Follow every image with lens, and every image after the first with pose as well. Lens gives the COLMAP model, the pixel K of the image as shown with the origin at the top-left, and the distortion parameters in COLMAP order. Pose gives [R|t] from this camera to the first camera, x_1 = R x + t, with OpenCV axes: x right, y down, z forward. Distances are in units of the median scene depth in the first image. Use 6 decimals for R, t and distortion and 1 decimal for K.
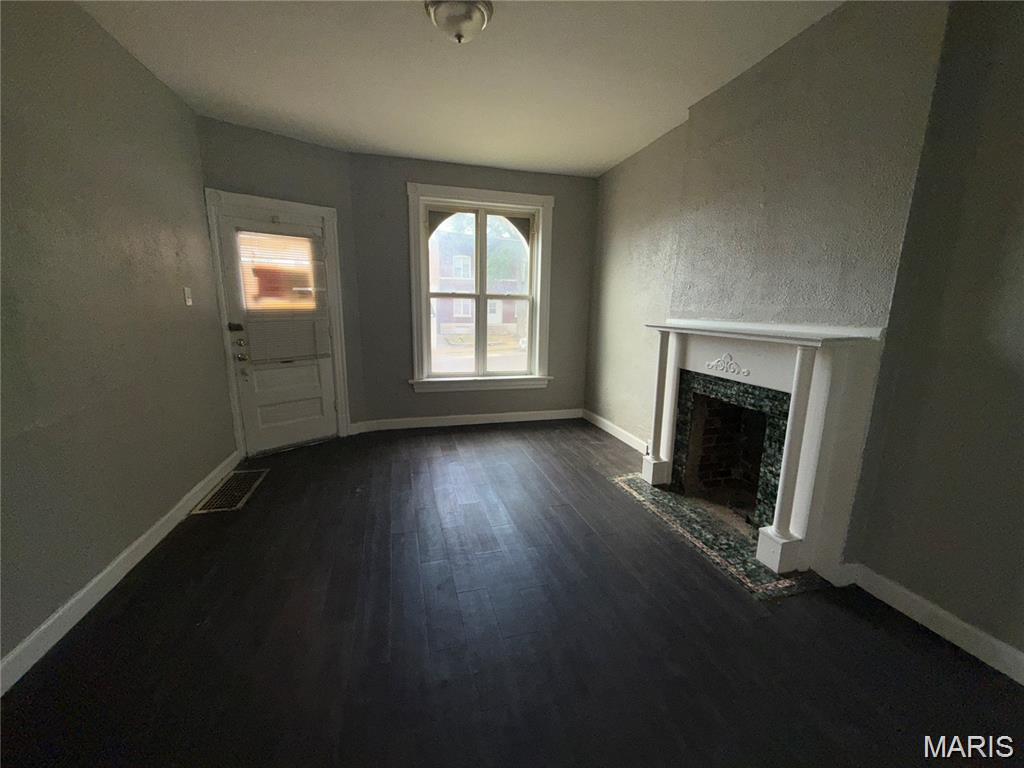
lens RADIAL K [[409.7, 0, 512.0], [0, 409.7, 384.0], [0, 0, 1]] dist [0.000366, -0.000228]
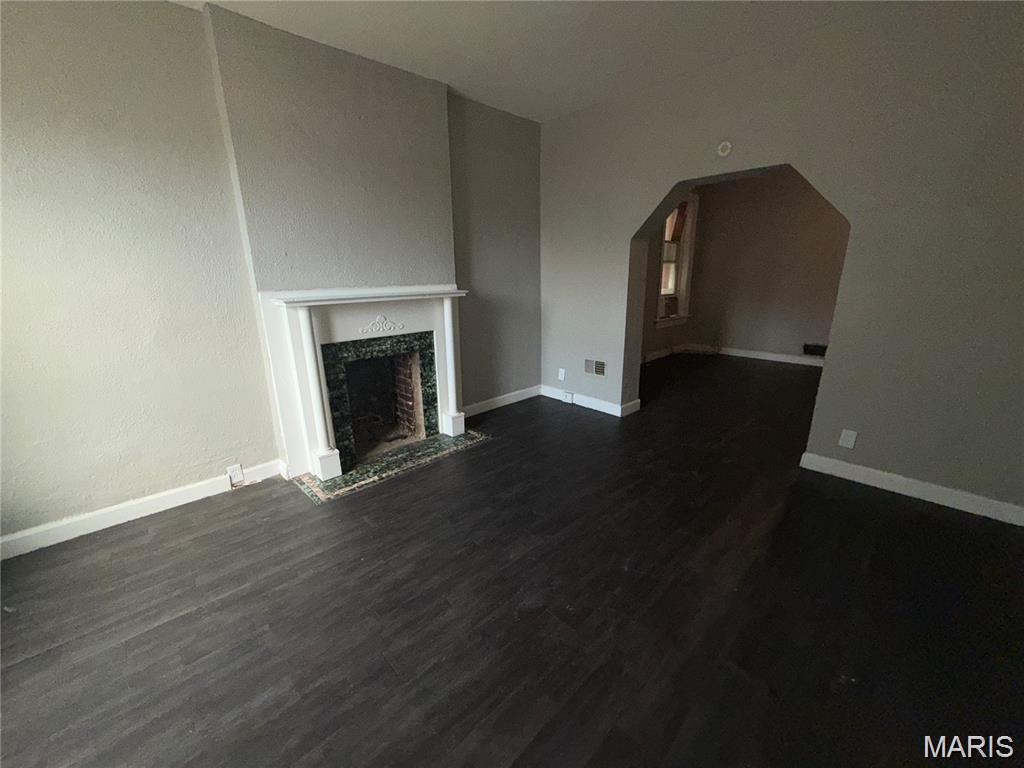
lens RADIAL K [[409.7, 0, 512.0], [0, 409.7, 384.0], [0, 0, 1]] dist [0.000366, -0.000228]
pose [[-0.474332, -0.229291, 0.849962, -0.667040], [0.179967, 0.919841, 0.348575, -0.222881], [-0.861755, 0.318306, -0.395045, 1.131982]]
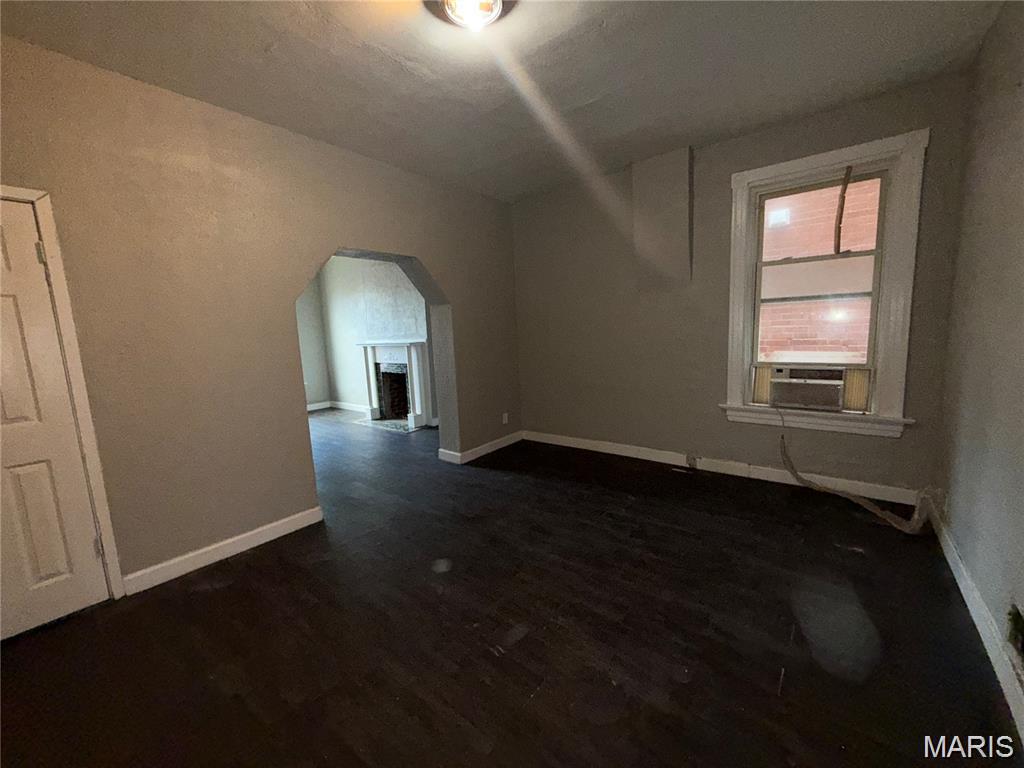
lens RADIAL K [[409.7, 0, 512.0], [0, 409.7, 384.0], [0, 0, 1]] dist [0.000366, -0.000228]
pose [[0.817413, -0.124901, 0.562349, -0.262073], [0.160495, 0.986936, -0.014086, 0.249690], [-0.553243, 0.101768, 0.826780, -1.343165]]
